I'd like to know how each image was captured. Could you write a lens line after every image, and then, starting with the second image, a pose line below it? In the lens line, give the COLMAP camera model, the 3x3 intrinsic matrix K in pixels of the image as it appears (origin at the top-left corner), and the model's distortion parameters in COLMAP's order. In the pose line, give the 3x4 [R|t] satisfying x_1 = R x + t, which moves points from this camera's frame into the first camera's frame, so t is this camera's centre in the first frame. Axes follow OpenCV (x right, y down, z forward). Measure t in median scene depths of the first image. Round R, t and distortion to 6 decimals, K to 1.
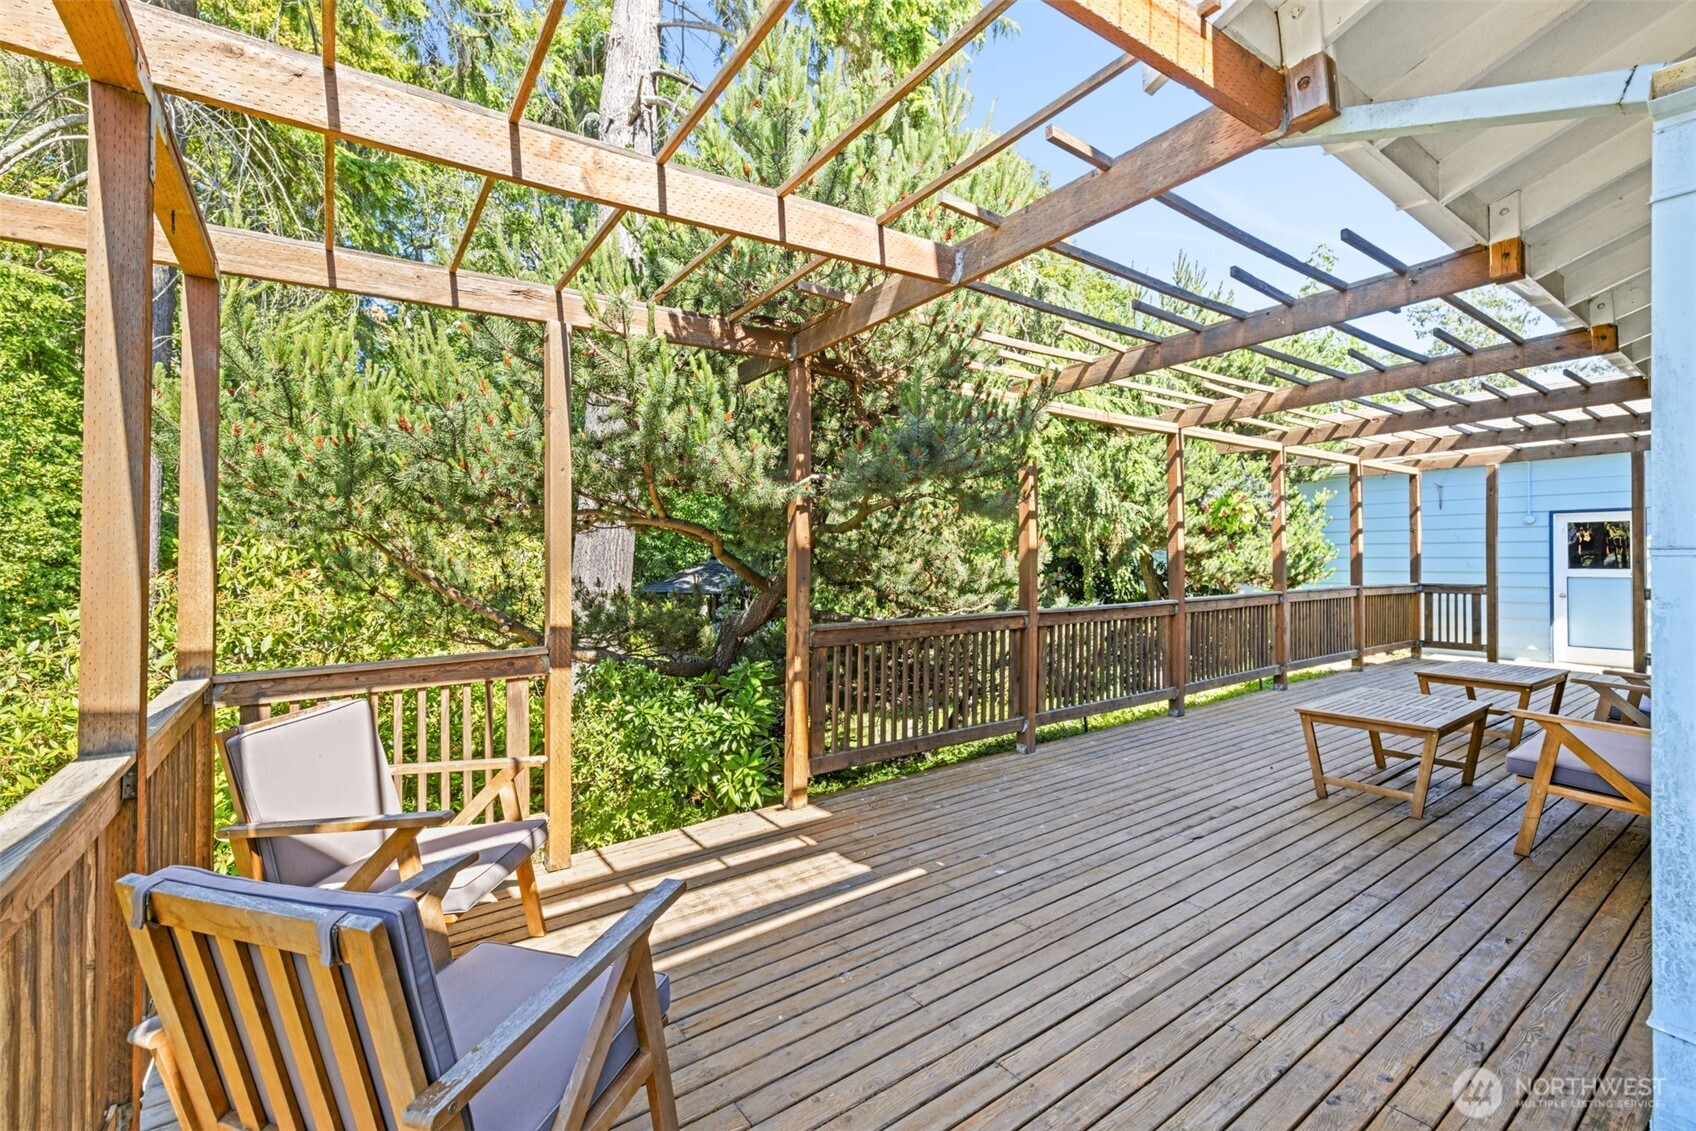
lens RADIAL K [[727.1, 0, 846.8], [0, 727.1, 563.3], [0, 0, 1]] dist [0.000476, 0.000978]
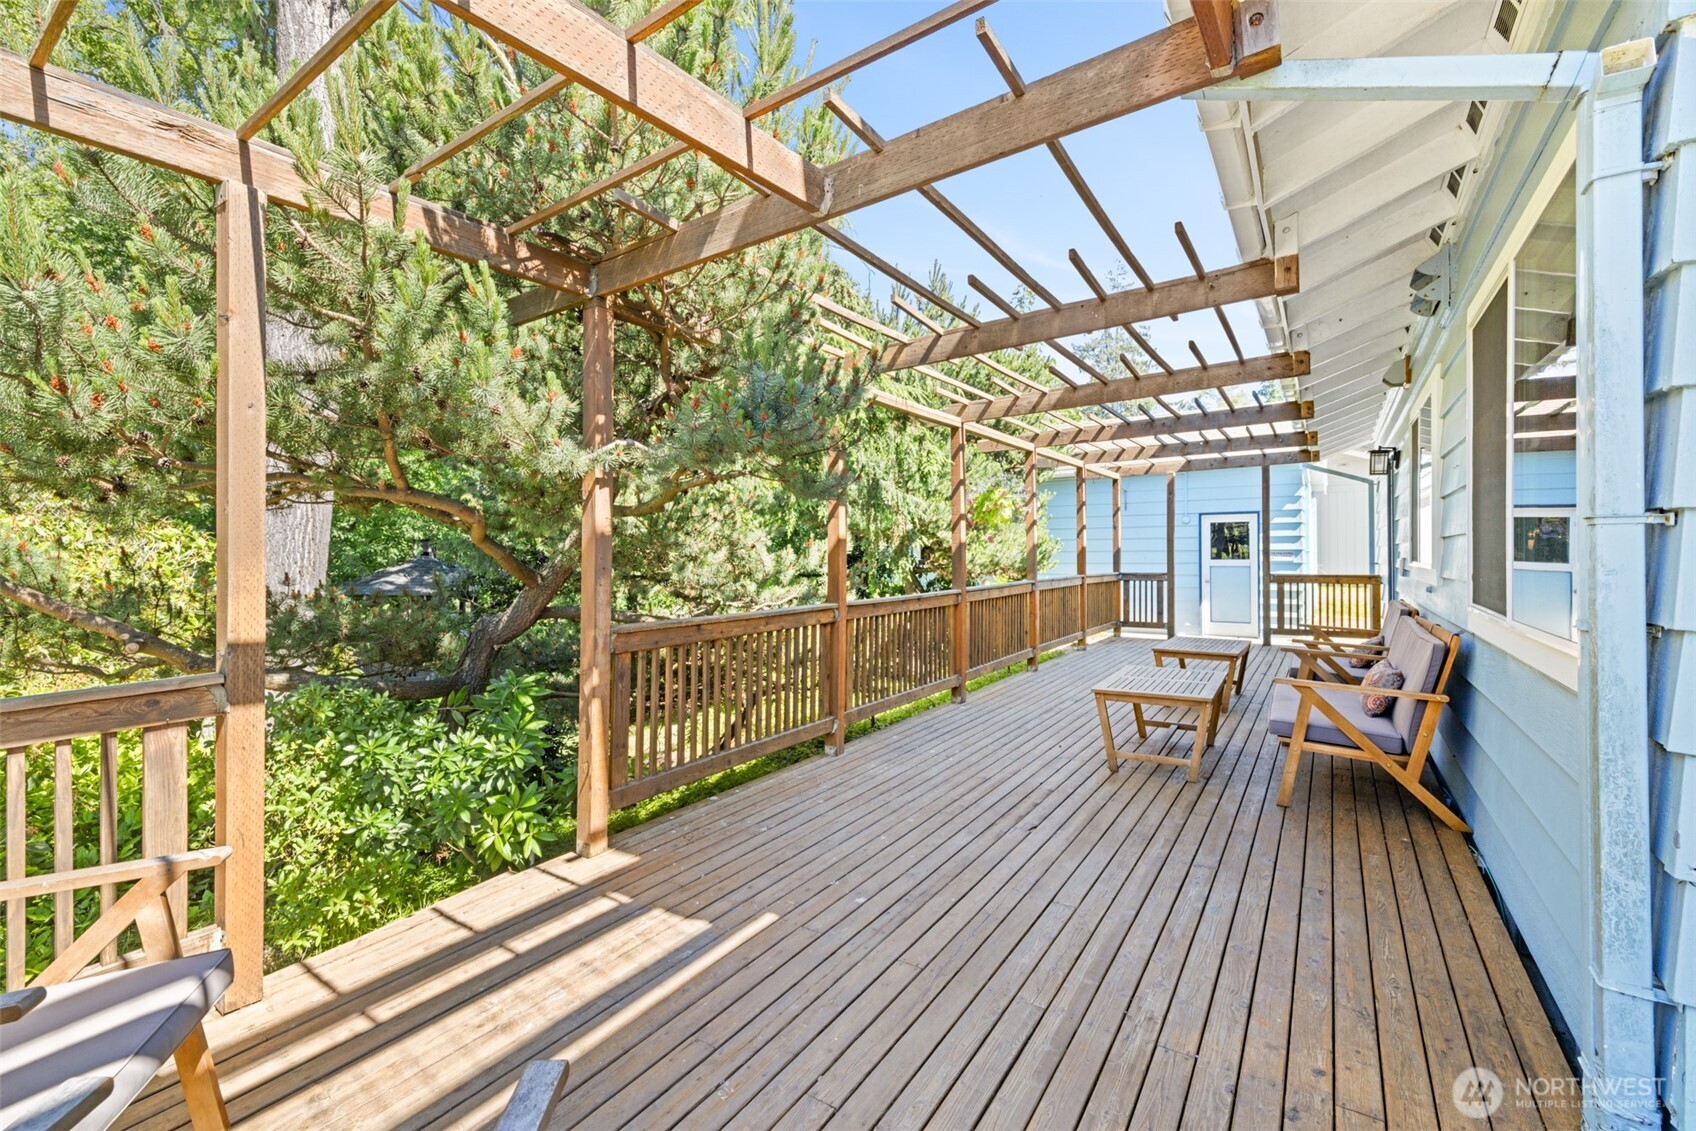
lens RADIAL K [[727.1, 0, 842.5], [0, 727.1, 552.4], [0, 0, 1]] dist [0.000476, 0.000978]
pose [[0.938898, -0.001751, 0.344192, -0.092613], [0.005632, 0.999931, -0.010276, 0.013207], [-0.344150, 0.011587, 0.938843, 0.155685]]
